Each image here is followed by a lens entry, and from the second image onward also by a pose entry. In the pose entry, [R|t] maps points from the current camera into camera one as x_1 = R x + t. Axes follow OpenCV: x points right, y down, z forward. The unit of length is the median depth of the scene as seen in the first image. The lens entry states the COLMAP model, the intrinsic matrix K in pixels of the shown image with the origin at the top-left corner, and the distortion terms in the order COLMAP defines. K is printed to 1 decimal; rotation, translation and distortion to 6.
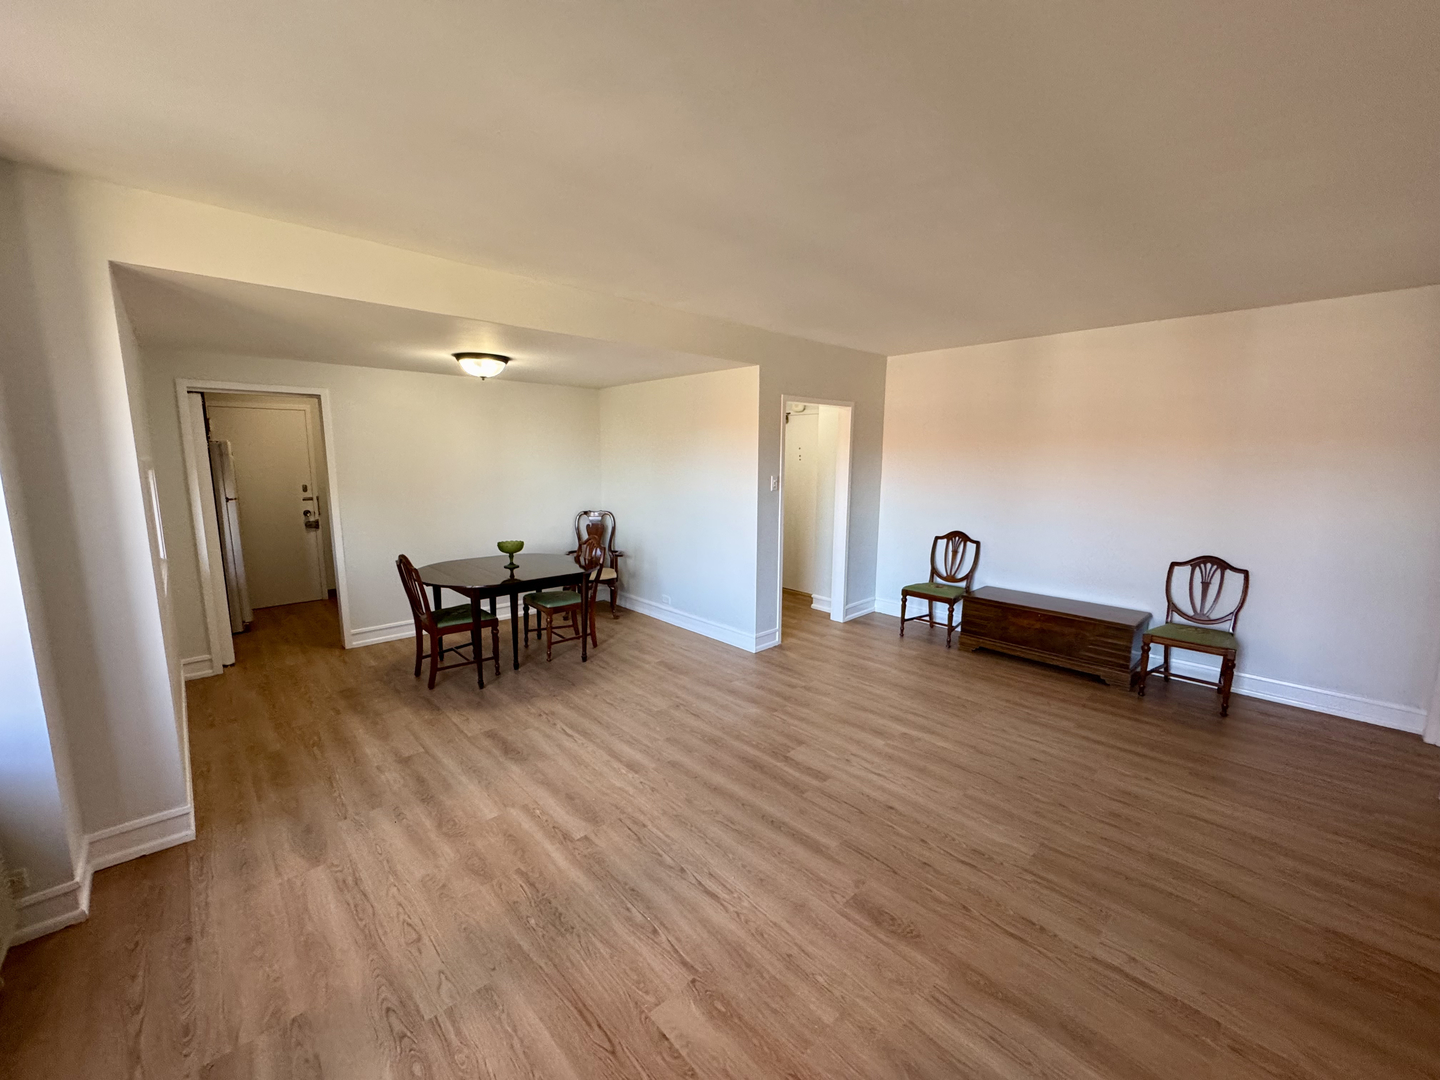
lens RADIAL K [[575.4, 0, 719.1], [0, 575.4, 539.3], [0, 0, 1]] dist [-0.002464, 0.000185]
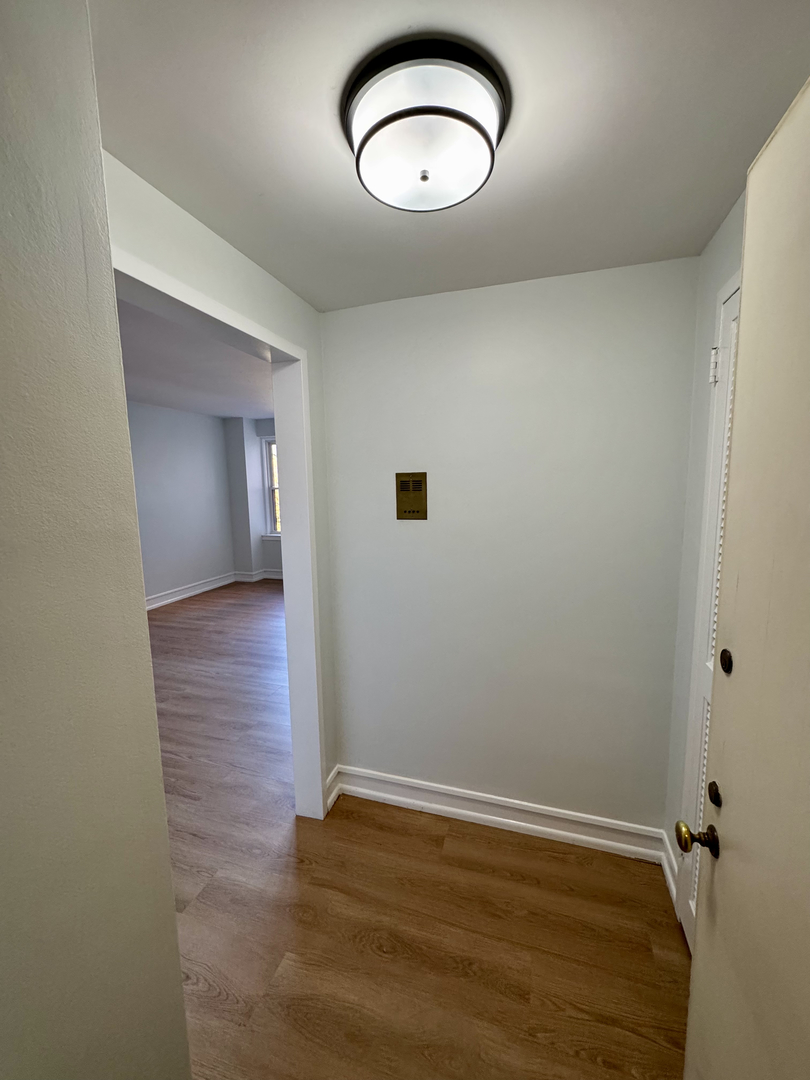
lens RADIAL K [[431.5, 0, 405.0], [0, 431.5, 540.0], [0, 0, 1]] dist [-0.002464, 0.000185]
pose [[-0.876764, 0.075992, -0.474879, 0.253682], [-0.056685, 0.964224, 0.258957, -0.244132], [0.477568, 0.253963, -0.841089, 1.763063]]
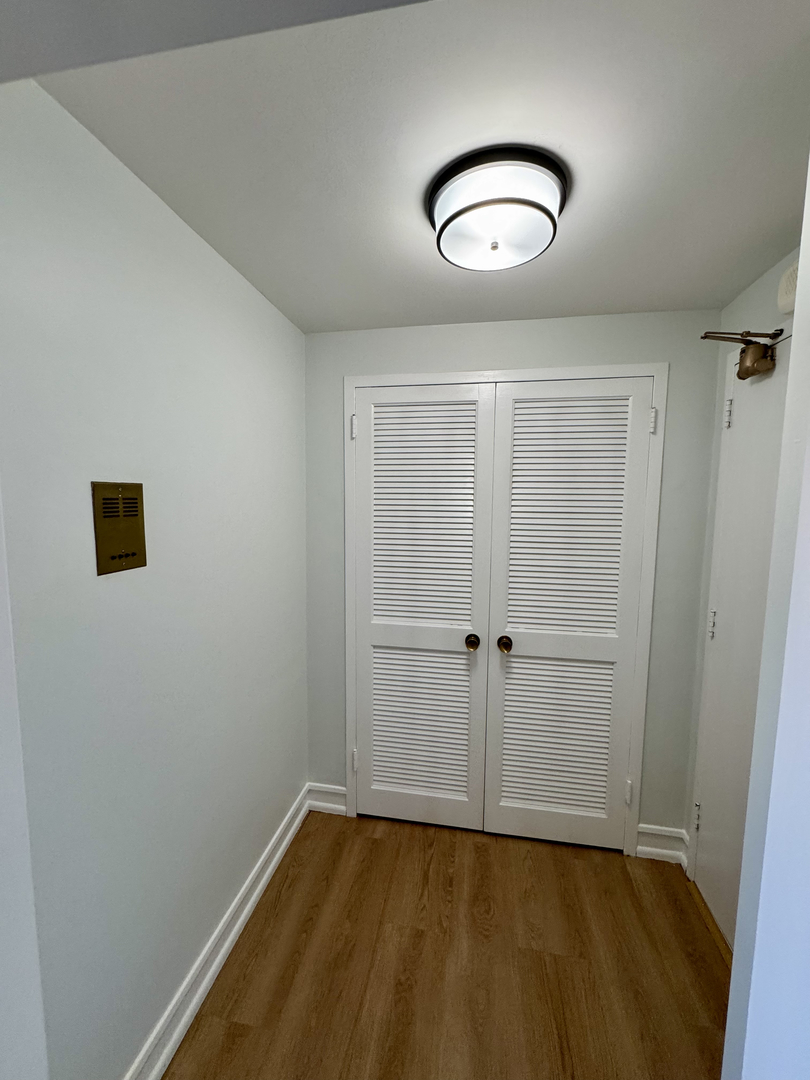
lens RADIAL K [[431.5, 0, 405.0], [0, 431.5, 540.0], [0, 0, 1]] dist [-0.002464, 0.000185]
pose [[0.594724, 0.082332, -0.799703, 0.323442], [-0.128659, 0.991668, 0.006414, -0.180360], [0.793568, 0.099074, 0.600361, 1.313877]]
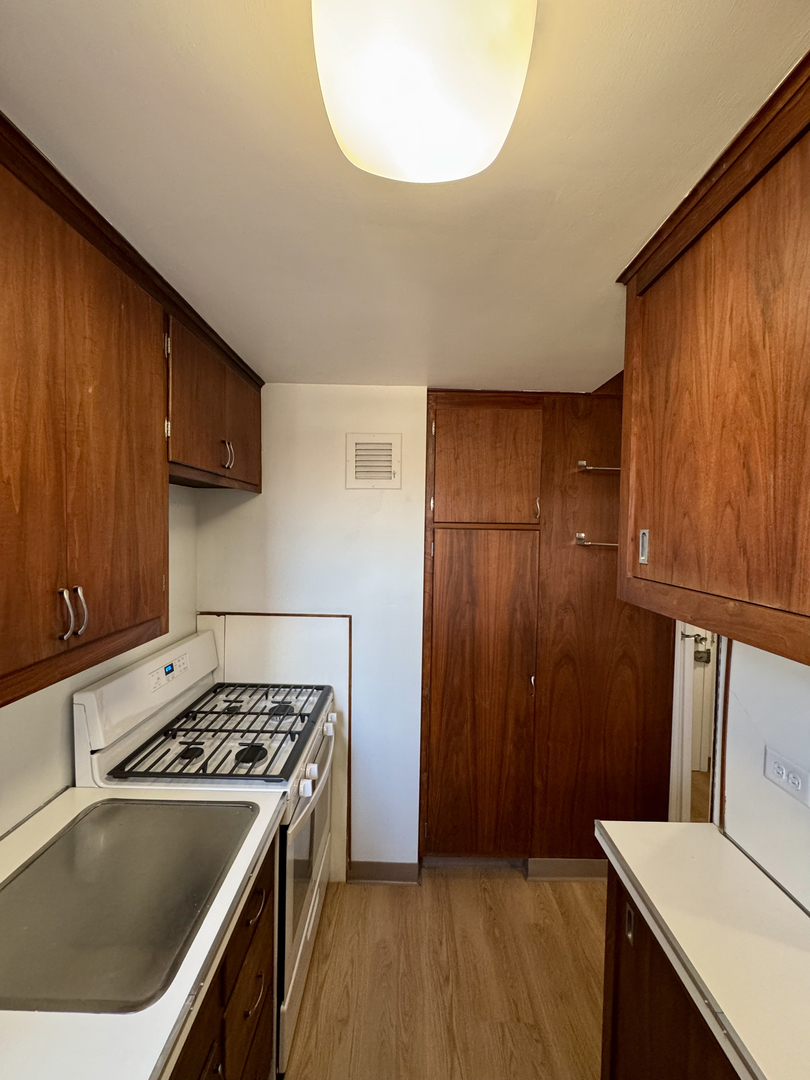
lens RADIAL K [[431.5, 0, 405.0], [0, 431.5, 540.0], [0, 0, 1]] dist [-0.002464, 0.000185]
pose [[0.718483, 0.031000, -0.694853, -1.009415], [-0.119991, 0.989553, -0.079924, -0.128602], [0.685116, 0.140800, 0.714696, 0.639200]]
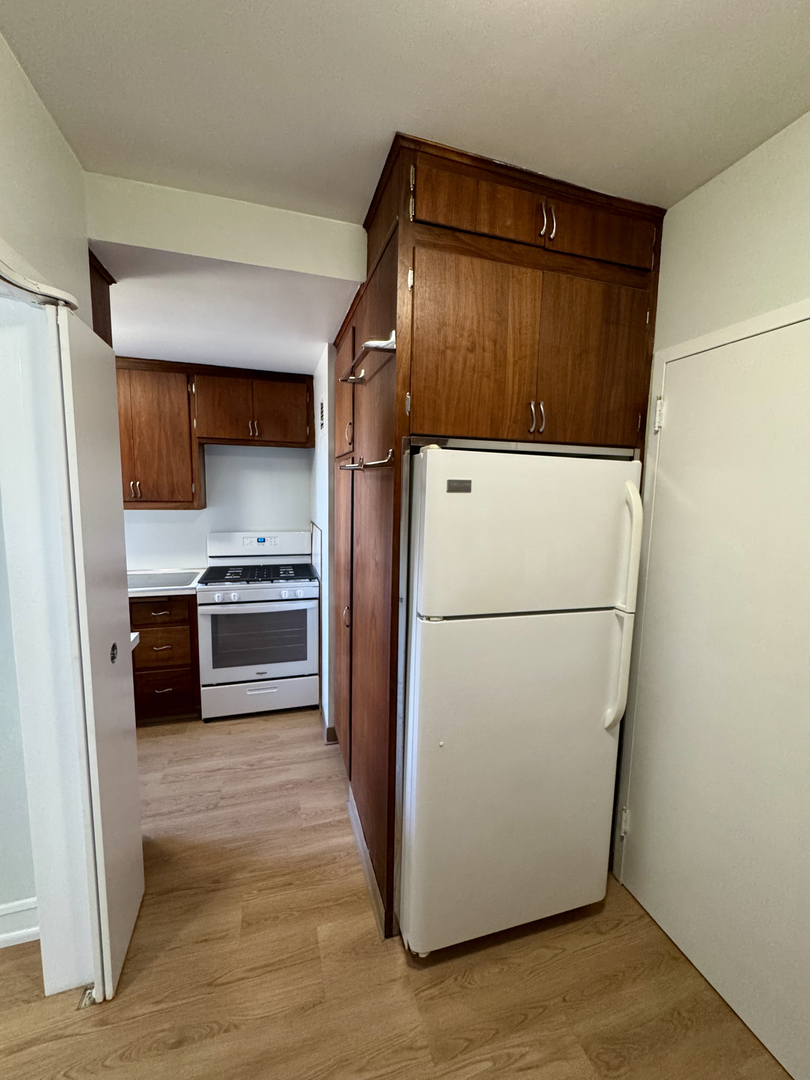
lens RADIAL K [[431.5, 0, 405.0], [0, 431.5, 540.0], [0, 0, 1]] dist [-0.002464, 0.000185]
pose [[-0.450619, 0.091522, -0.888013, -0.826317], [-0.154430, 0.971742, 0.178516, -0.210043], [0.879258, 0.217578, -0.423752, 1.448415]]
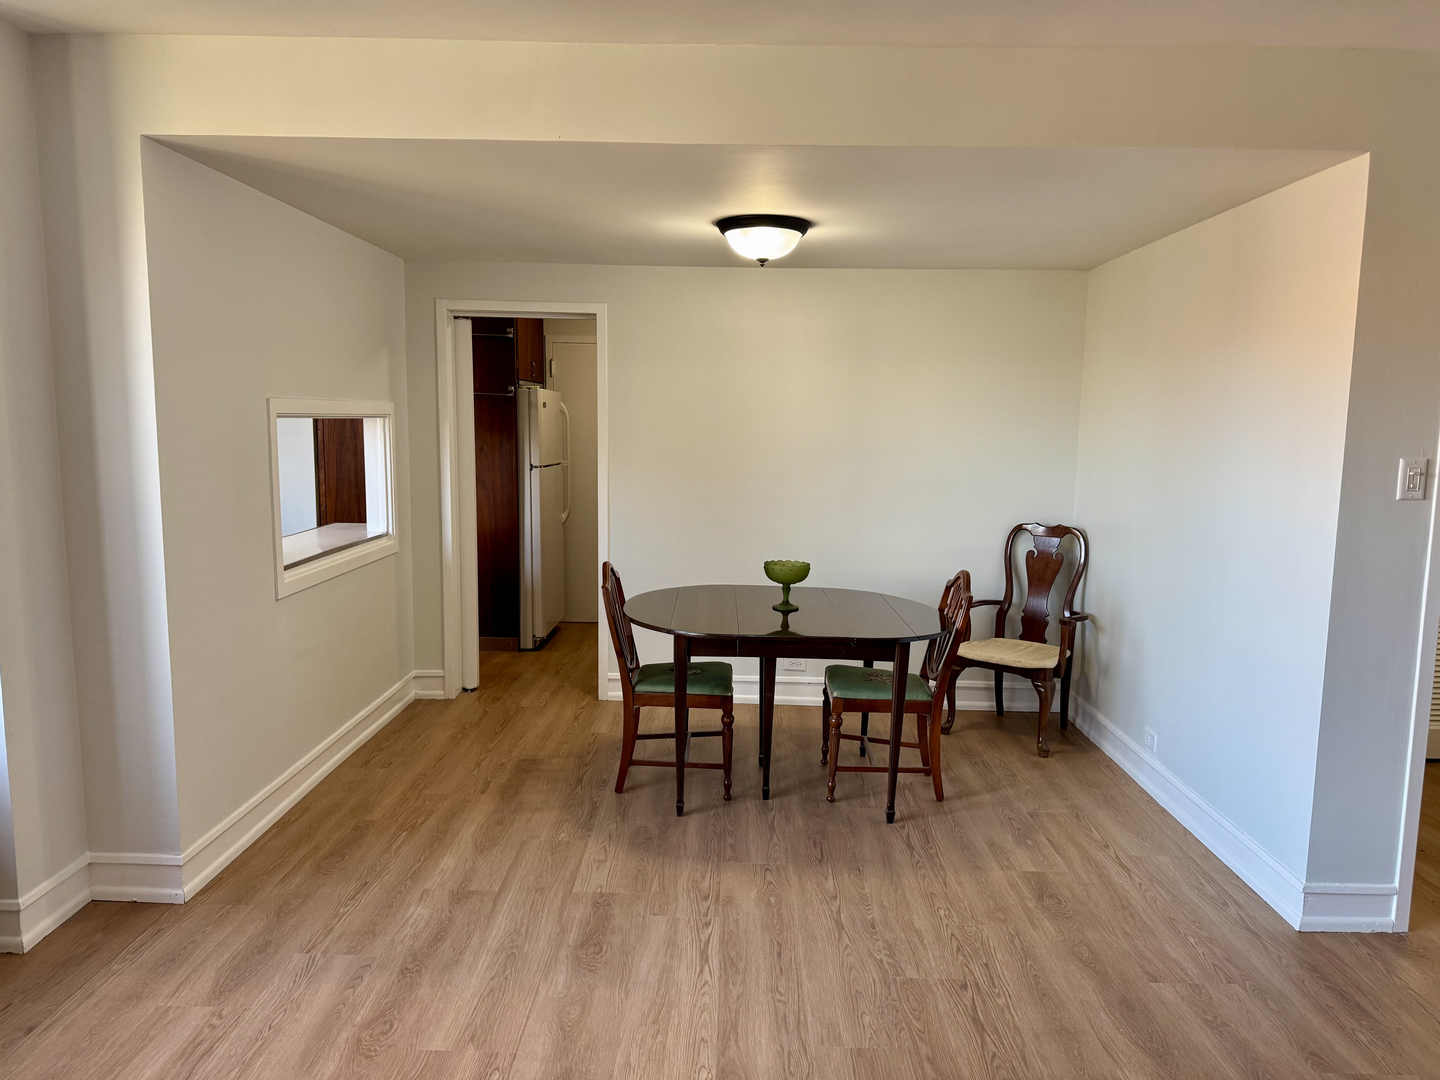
lens RADIAL K [[1011.0, 0, 719.1], [0, 1011.0, 546.3], [0, 0, 1]] dist [0.072238, -0.109149]
pose [[0.717459, 0.094148, -0.690209, 0.286366], [-0.114588, 0.993278, 0.016376, -0.022360], [0.687111, 0.067341, 0.723425, 0.314039]]
